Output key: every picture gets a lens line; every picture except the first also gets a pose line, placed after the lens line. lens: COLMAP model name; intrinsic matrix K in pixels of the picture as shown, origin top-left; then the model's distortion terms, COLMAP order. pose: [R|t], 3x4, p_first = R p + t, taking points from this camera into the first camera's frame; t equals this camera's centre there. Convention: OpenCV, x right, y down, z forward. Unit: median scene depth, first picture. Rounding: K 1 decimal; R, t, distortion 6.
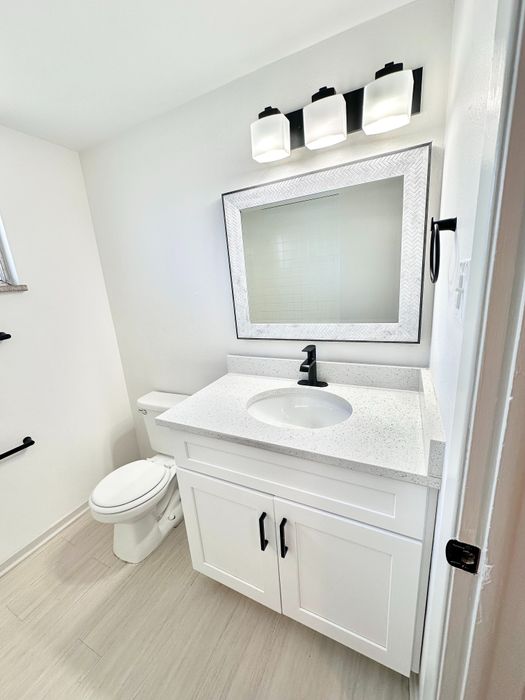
lens RADIAL K [[277.3, 0, 259.9], [0, 277.3, 351.0], [0, 0, 1]] dist [-0.002012, 0.000123]
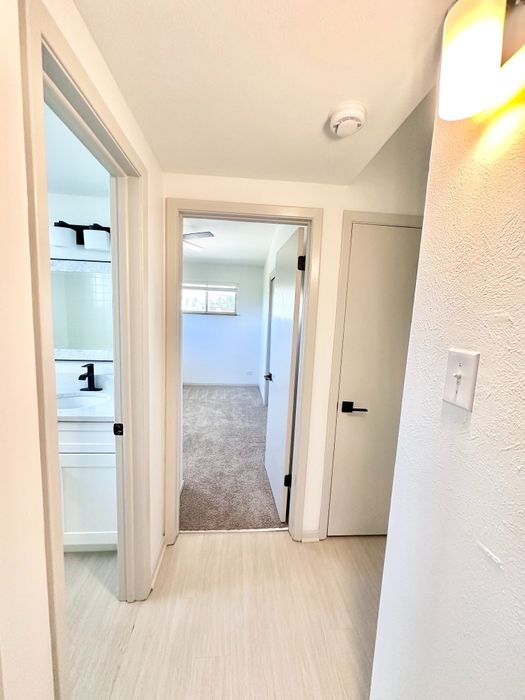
lens RADIAL K [[277.3, 0, 260.4], [0, 277.3, 354.6], [0, 0, 1]] dist [-0.002012, 0.000123]
pose [[0.847867, 0.046857, 0.528134, 0.171590], [0.025184, 0.991404, -0.128390, 0.151974], [-0.529611, 0.122159, 0.839399, -0.813420]]
